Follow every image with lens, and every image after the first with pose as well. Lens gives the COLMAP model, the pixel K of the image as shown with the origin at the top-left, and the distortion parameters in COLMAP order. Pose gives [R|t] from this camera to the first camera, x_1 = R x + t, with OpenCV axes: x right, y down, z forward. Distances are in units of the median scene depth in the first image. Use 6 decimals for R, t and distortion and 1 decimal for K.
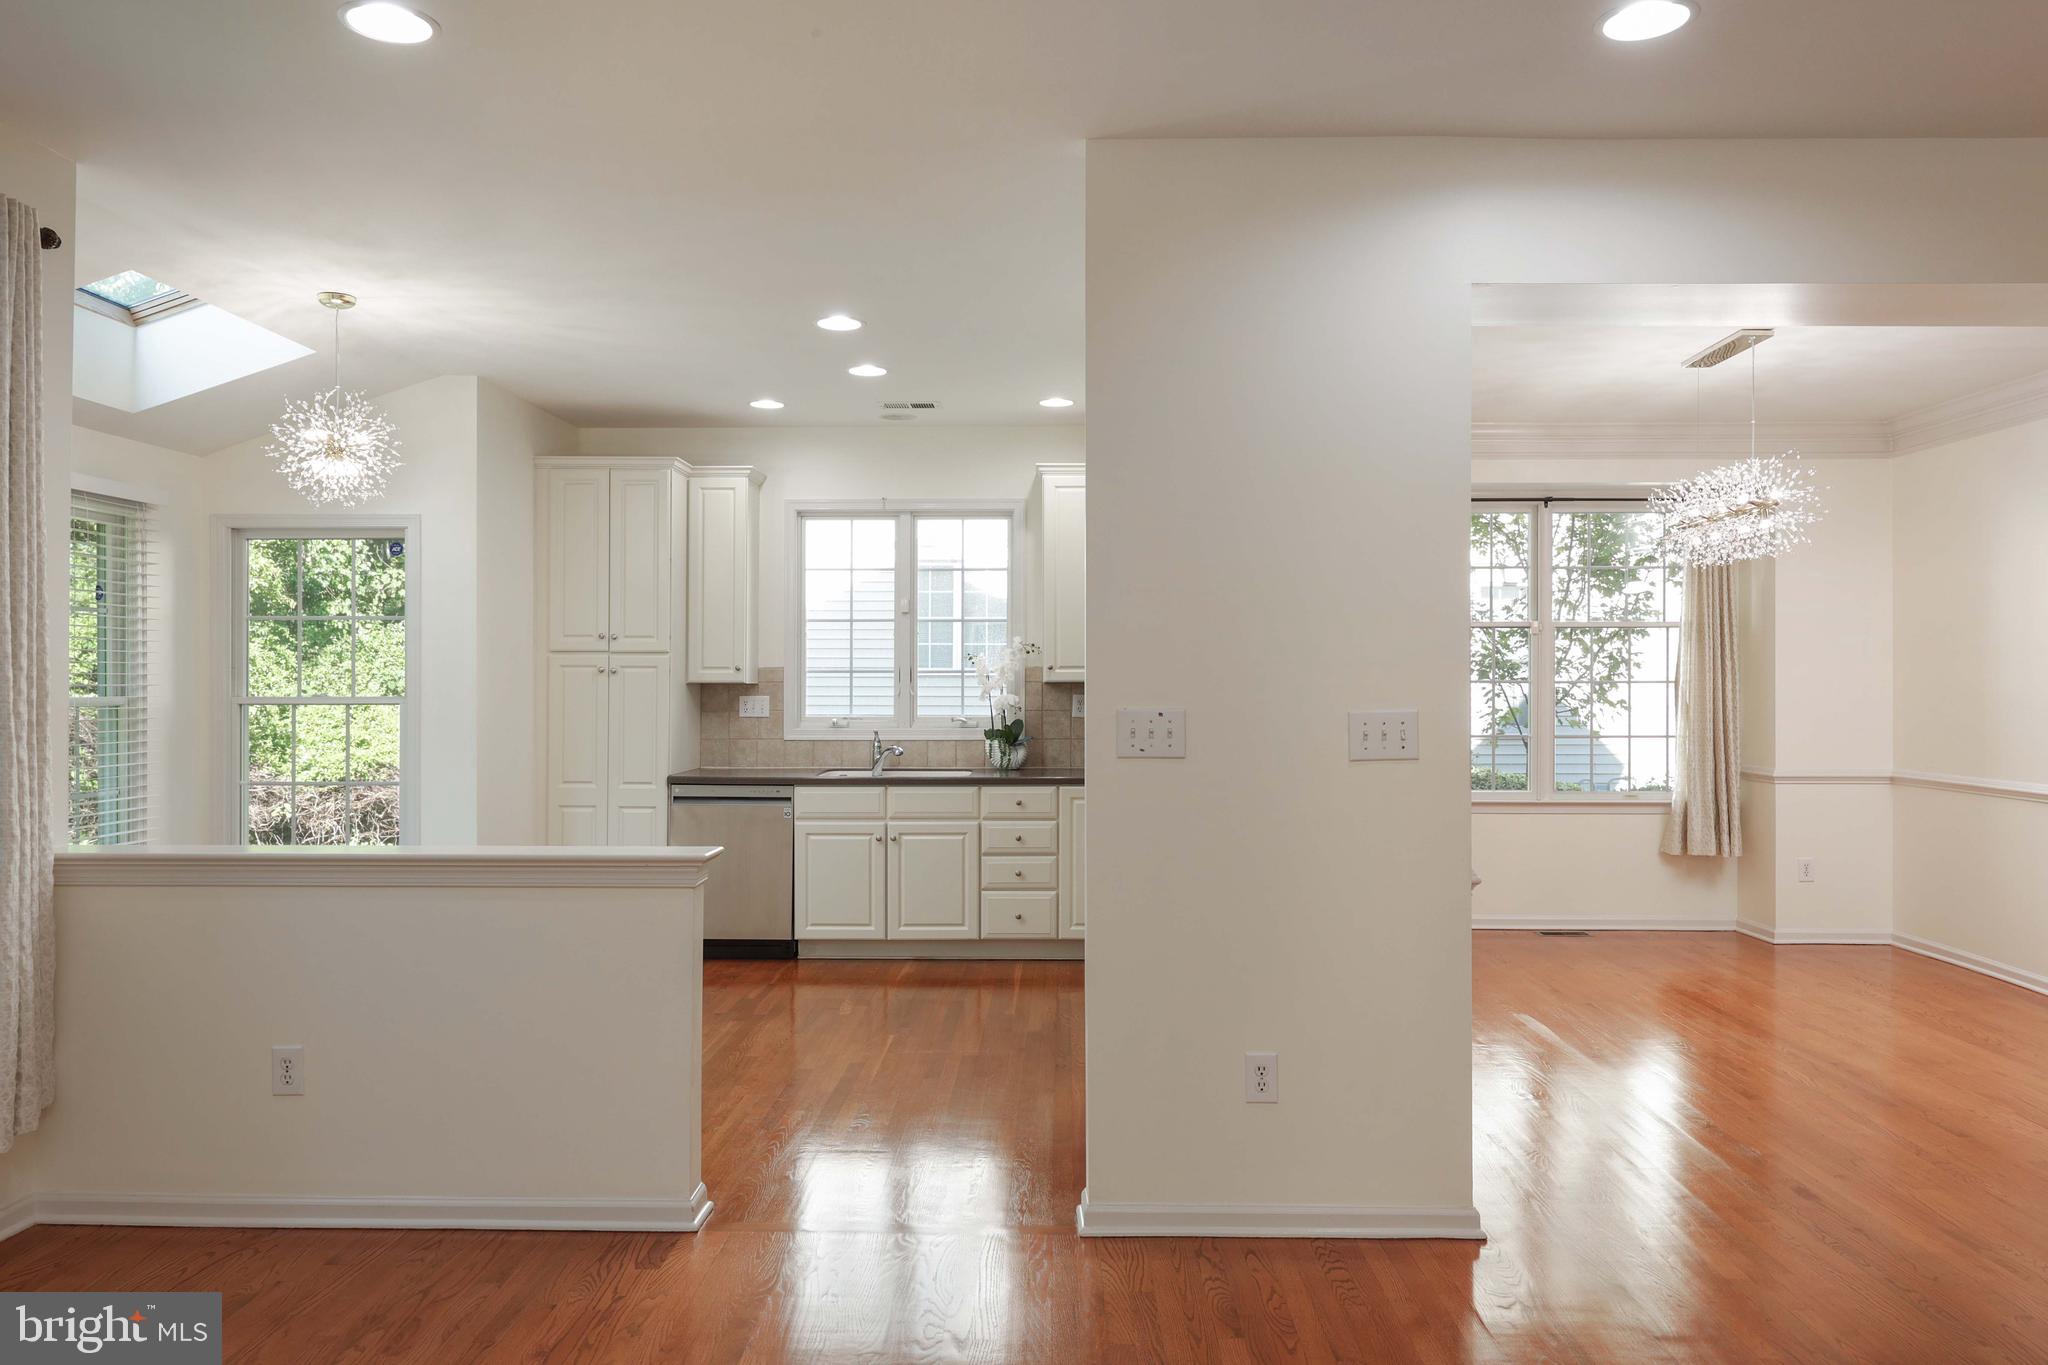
lens RADIAL K [[1464.0, 0, 1014.8], [0, 1464.0, 687.1], [0, 0, 1]] dist [-0.007298, -0.000979]
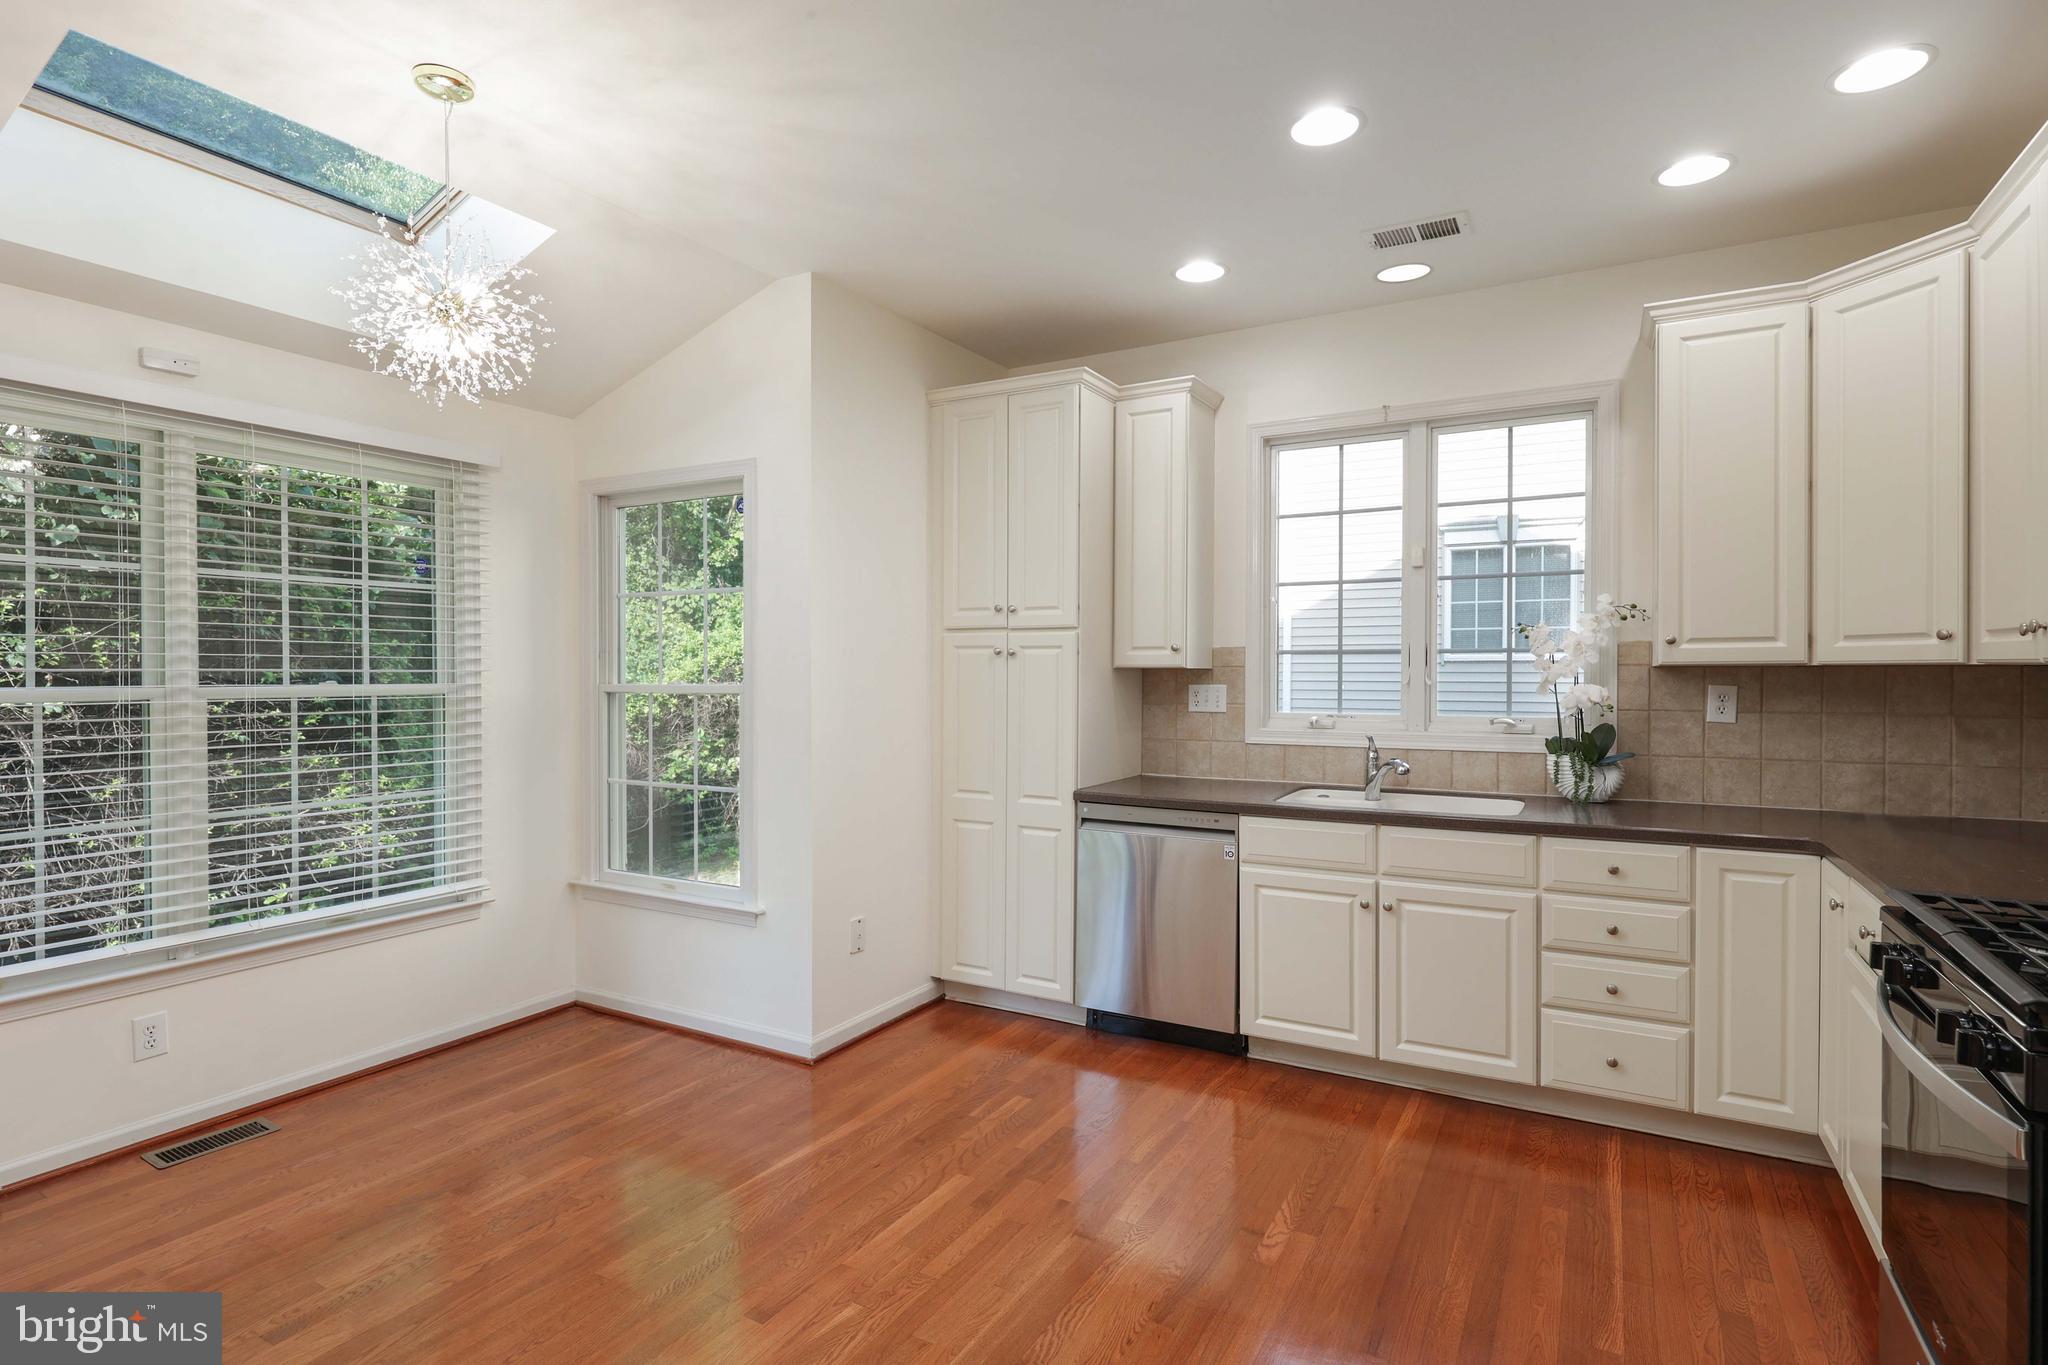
lens RADIAL K [[1037.9, 0, 1005.3], [0, 1037.9, 678.1], [0, 0, 1]] dist [0.009364, -0.000917]
pose [[0.880748, 0.001952, -0.473582, -0.013699], [-0.000102, 0.999992, 0.003932, 0.000416], [0.473586, -0.003415, 0.880741, 0.490058]]
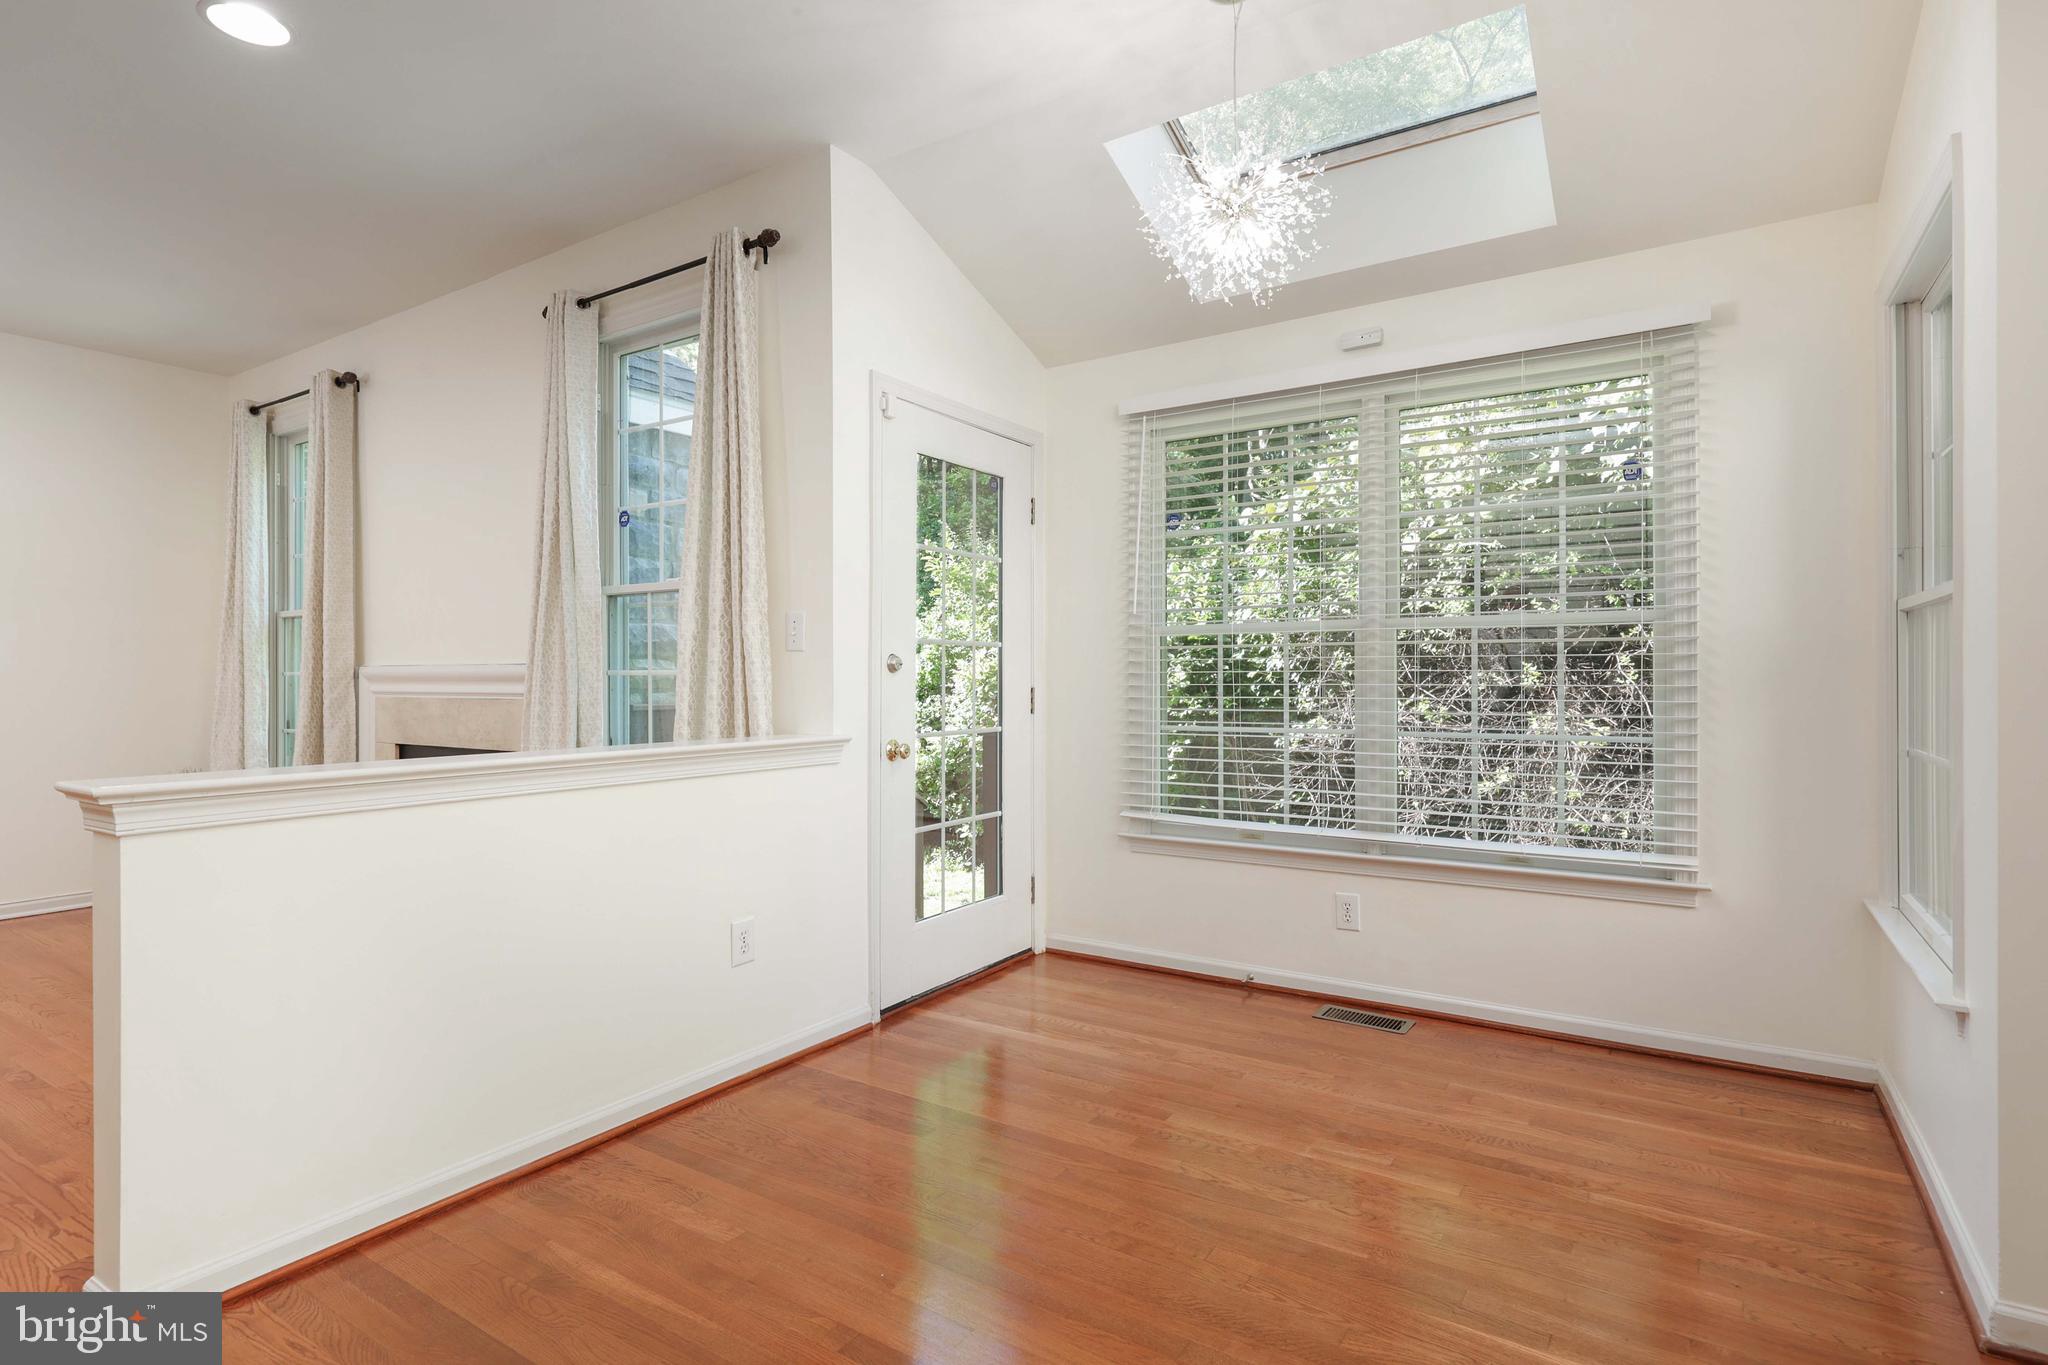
lens RADIAL K [[1037.9, 0, 1026.9], [0, 1037.9, 666.0], [0, 0, 1]] dist [0.009364, -0.000917]
pose [[-0.514870, -0.005198, -0.857253, -0.011408], [0.000554, 0.999979, -0.006396, 0.029593], [0.857268, -0.003768, -0.514856, 0.793533]]
